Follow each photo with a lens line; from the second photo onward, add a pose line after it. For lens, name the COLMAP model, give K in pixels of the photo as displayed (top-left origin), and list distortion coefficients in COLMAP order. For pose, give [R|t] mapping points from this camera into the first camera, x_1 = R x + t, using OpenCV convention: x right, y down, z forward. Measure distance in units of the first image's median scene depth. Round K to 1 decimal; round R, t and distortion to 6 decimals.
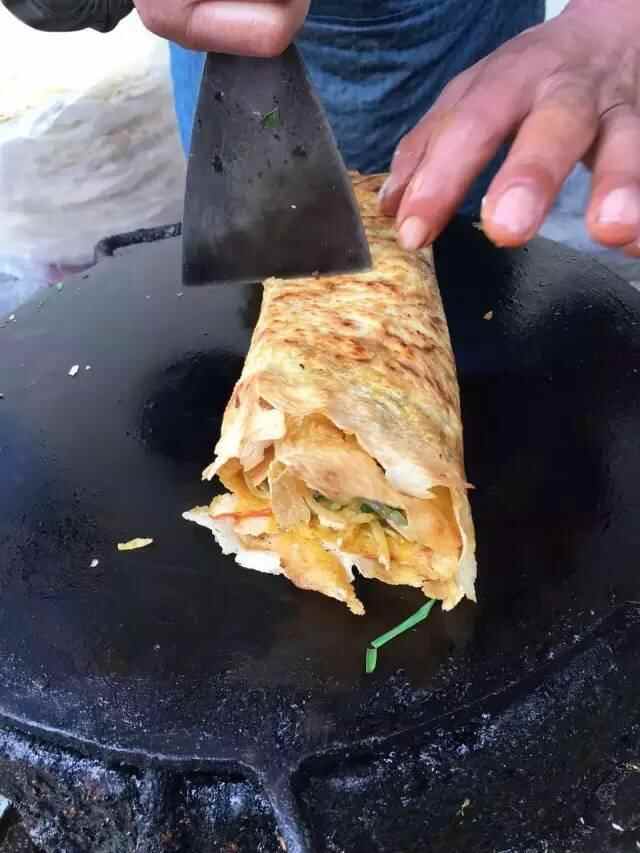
lens RADIAL K [[748.8, 0, 321.7], [0, 748.8, 411.9], [0, 0, 1]] dist [0.074571, -0.122636]
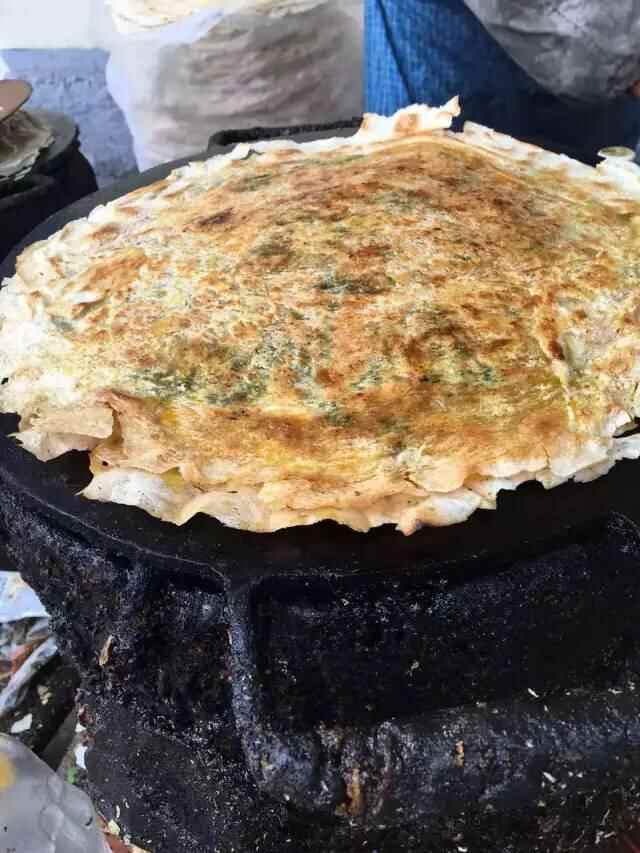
lens RADIAL K [[748.8, 0, 322.2], [0, 748.8, 422.3], [0, 0, 1]] dist [0.074571, -0.122636]
pose [[0.971587, 0.190869, -0.139958, 0.149550], [-0.181055, 0.980222, 0.079903, 0.122410], [0.152441, -0.052292, 0.986928, -0.053262]]
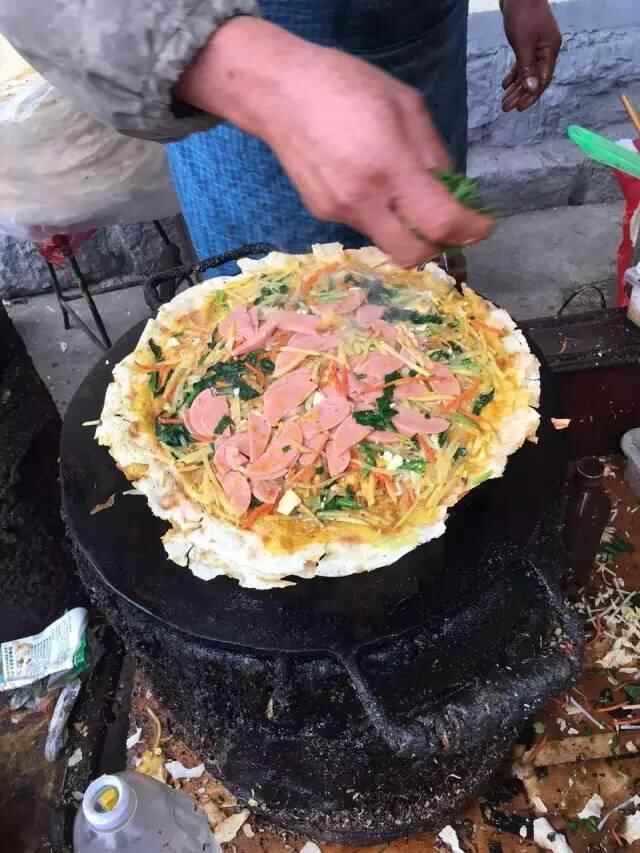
lens RADIAL K [[748.8, 0, 327.2], [0, 748.8, 416.9], [0, 0, 1]] dist [0.074571, -0.122636]
pose [[0.995322, -0.048827, 0.083366, -0.225565], [0.034943, 0.986411, 0.160536, -0.435654], [-0.090071, -0.156872, 0.983503, -0.805750]]
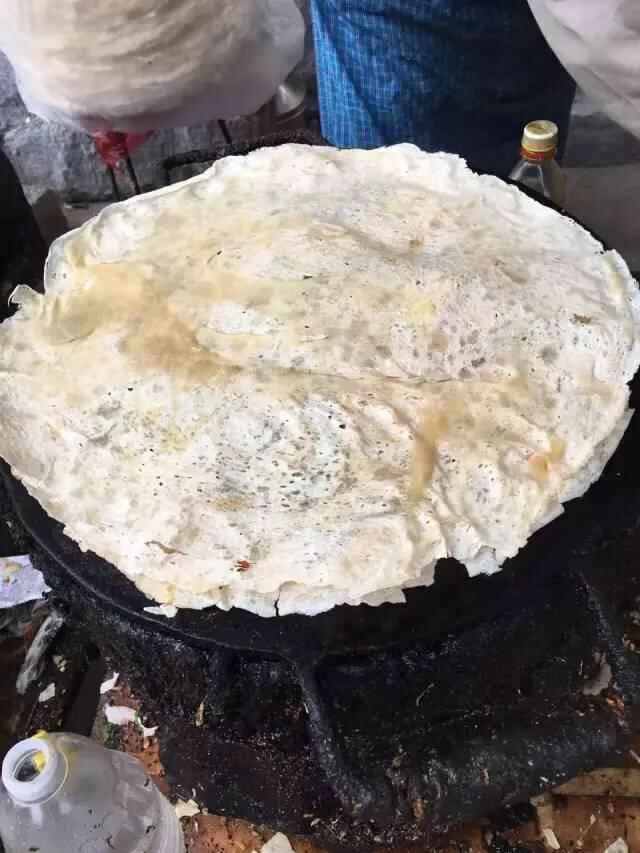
lens RADIAL K [[748.8, 0, 322.5], [0, 748.8, 420.7], [0, 0, 1]] dist [0.074571, -0.122636]
pose [[0.997134, 0.074763, -0.011594, -0.038616], [-0.070076, 0.970439, 0.230950, -0.297253], [0.028518, -0.229476, 0.972896, -0.297321]]
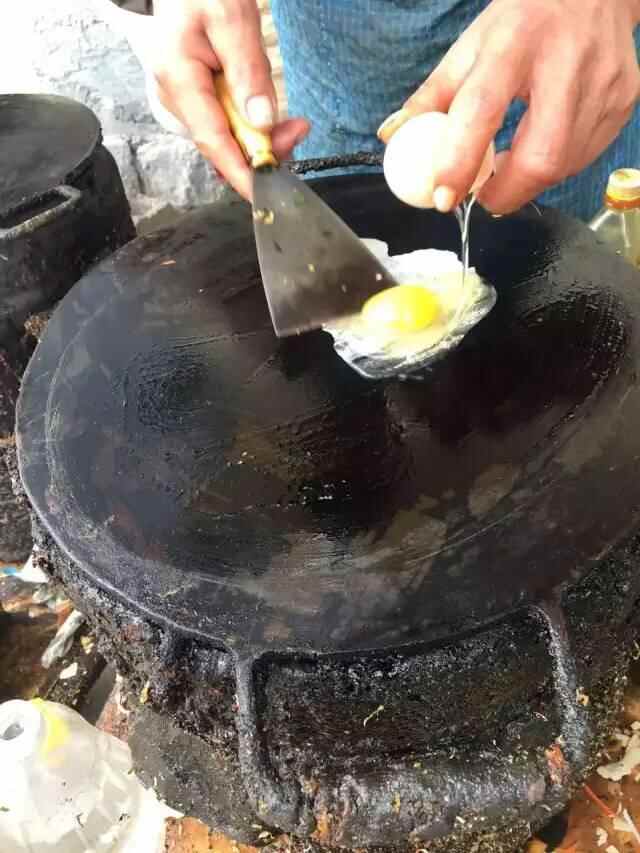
lens RADIAL K [[748.8, 0, 320.8], [0, 748.8, 424.5], [0, 0, 1]] dist [0.074571, -0.122636]
pose [[0.965678, 0.213618, -0.147760, 0.181444], [-0.182166, 0.962509, 0.200976, -0.248785], [0.185153, -0.167161, 0.968388, -0.283463]]
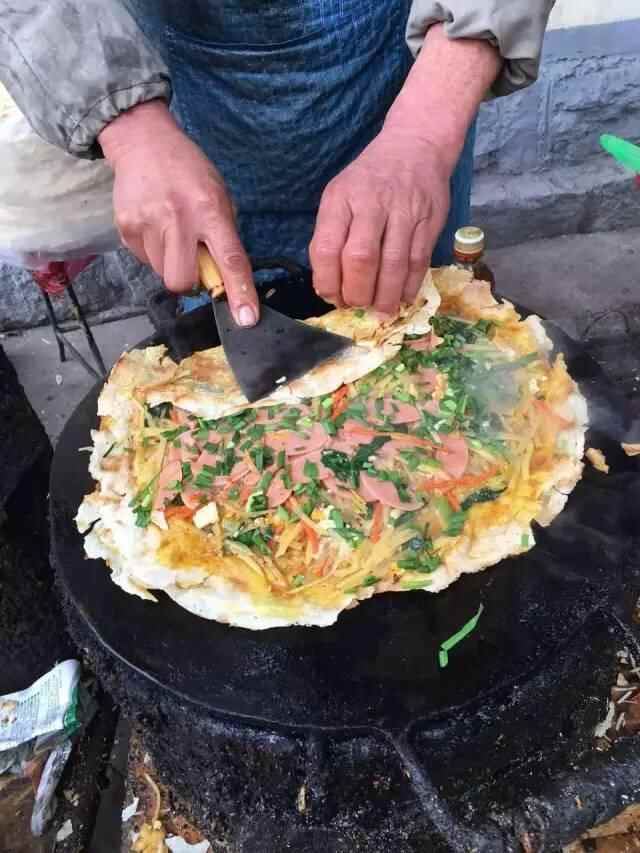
lens RADIAL K [[748.8, 0, 325.7], [0, 748.8, 413.9], [0, 0, 1]] dist [0.074571, -0.122636]
pose [[0.994761, -0.049574, 0.089400, -0.296044], [0.039764, 0.993316, 0.108362, -0.362735], [-0.094174, -0.104240, 0.990083, -0.498940]]
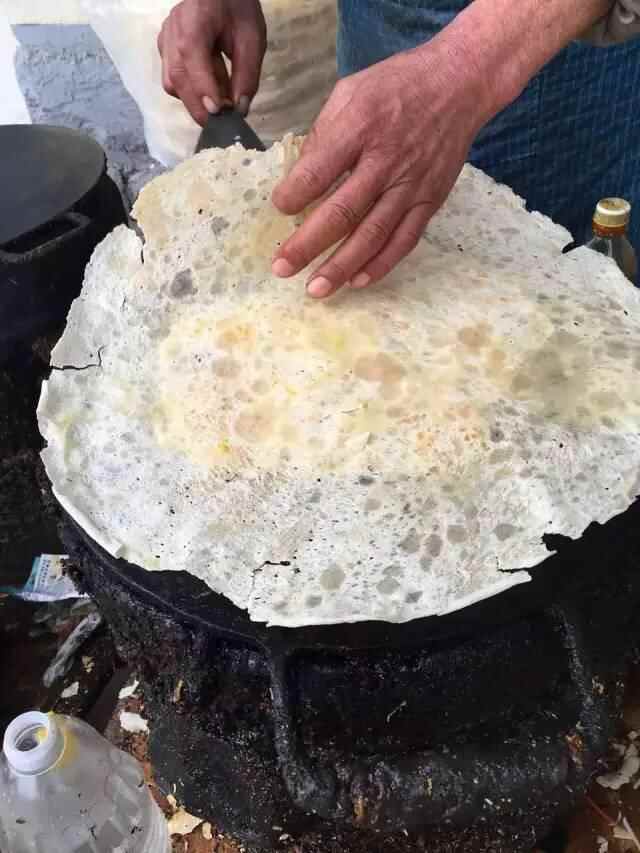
lens RADIAL K [[748.8, 0, 317.1], [0, 748.8, 416.7], [0, 0, 1]] dist [0.074571, -0.122636]
pose [[0.969727, 0.201967, -0.137256, 0.119106], [-0.180181, 0.971176, 0.156050, -0.222946], [0.164817, -0.126595, 0.978166, -0.392175]]
